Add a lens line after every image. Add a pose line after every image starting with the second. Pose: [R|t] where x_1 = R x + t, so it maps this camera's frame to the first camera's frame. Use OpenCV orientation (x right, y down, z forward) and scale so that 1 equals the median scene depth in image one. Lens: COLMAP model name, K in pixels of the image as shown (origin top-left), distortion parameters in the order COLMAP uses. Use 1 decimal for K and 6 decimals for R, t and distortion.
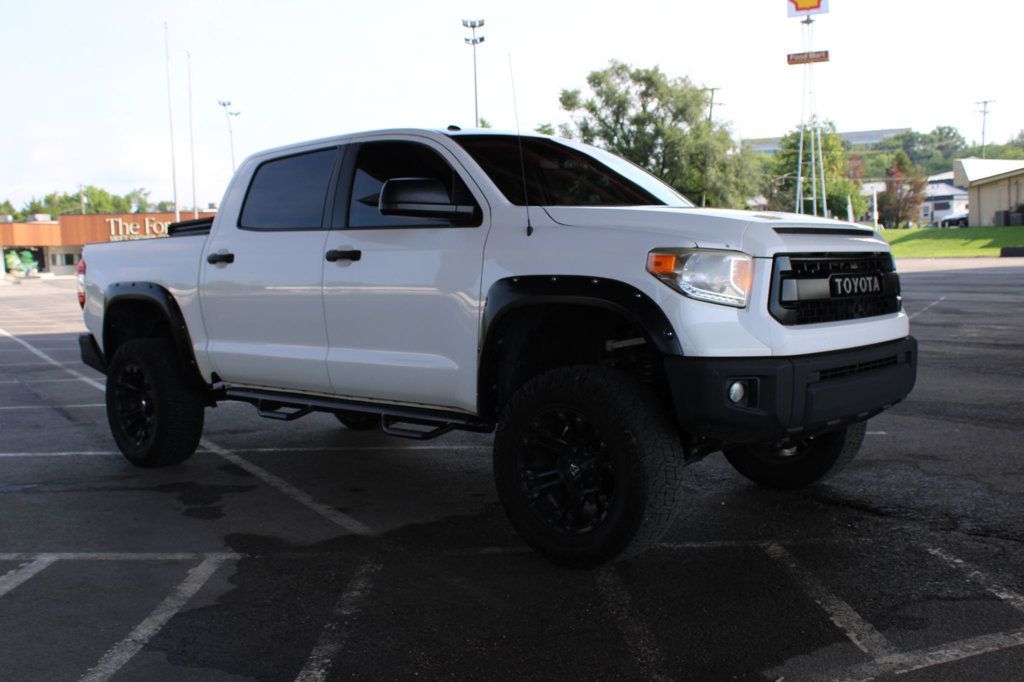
lens RADIAL K [[1069.8, 0, 512.0], [0, 1069.8, 341.0], [0, 0, 1]] dist [-0.089871, 0.033090]
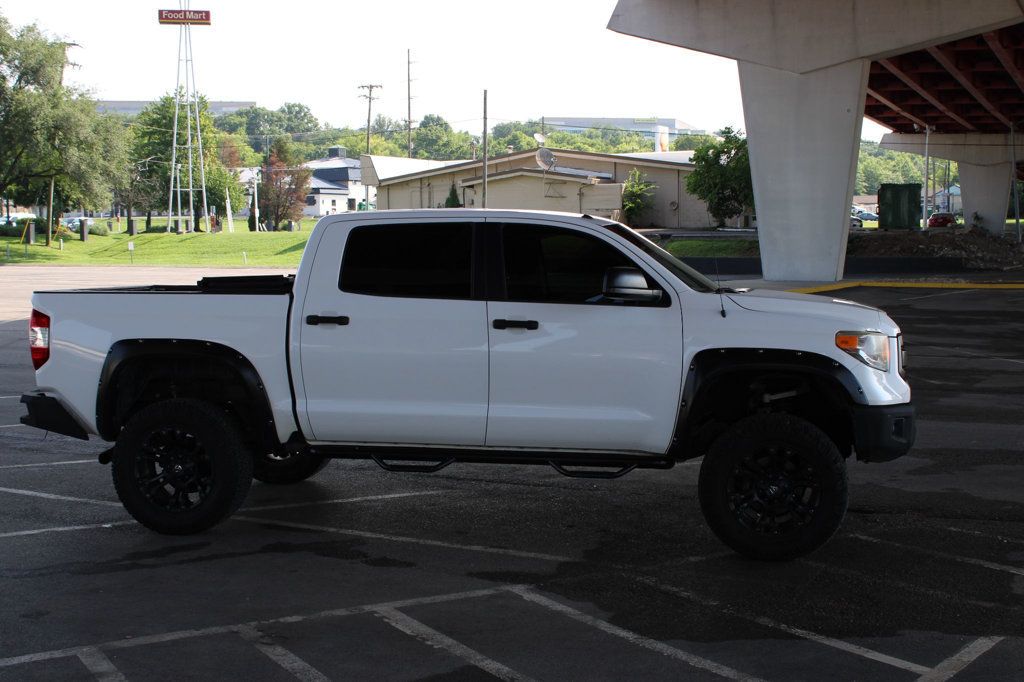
lens RADIAL K [[1384.2, 0, 512.0], [0, 1384.2, 341.0], [0, 0, 1]] dist [-0.038896, -0.021633]
pose [[0.834737, -0.007715, 0.550595, -0.817204], [0.014993, 0.999850, -0.008720, -0.041149], [-0.550445, 0.015534, 0.834727, -0.203169]]
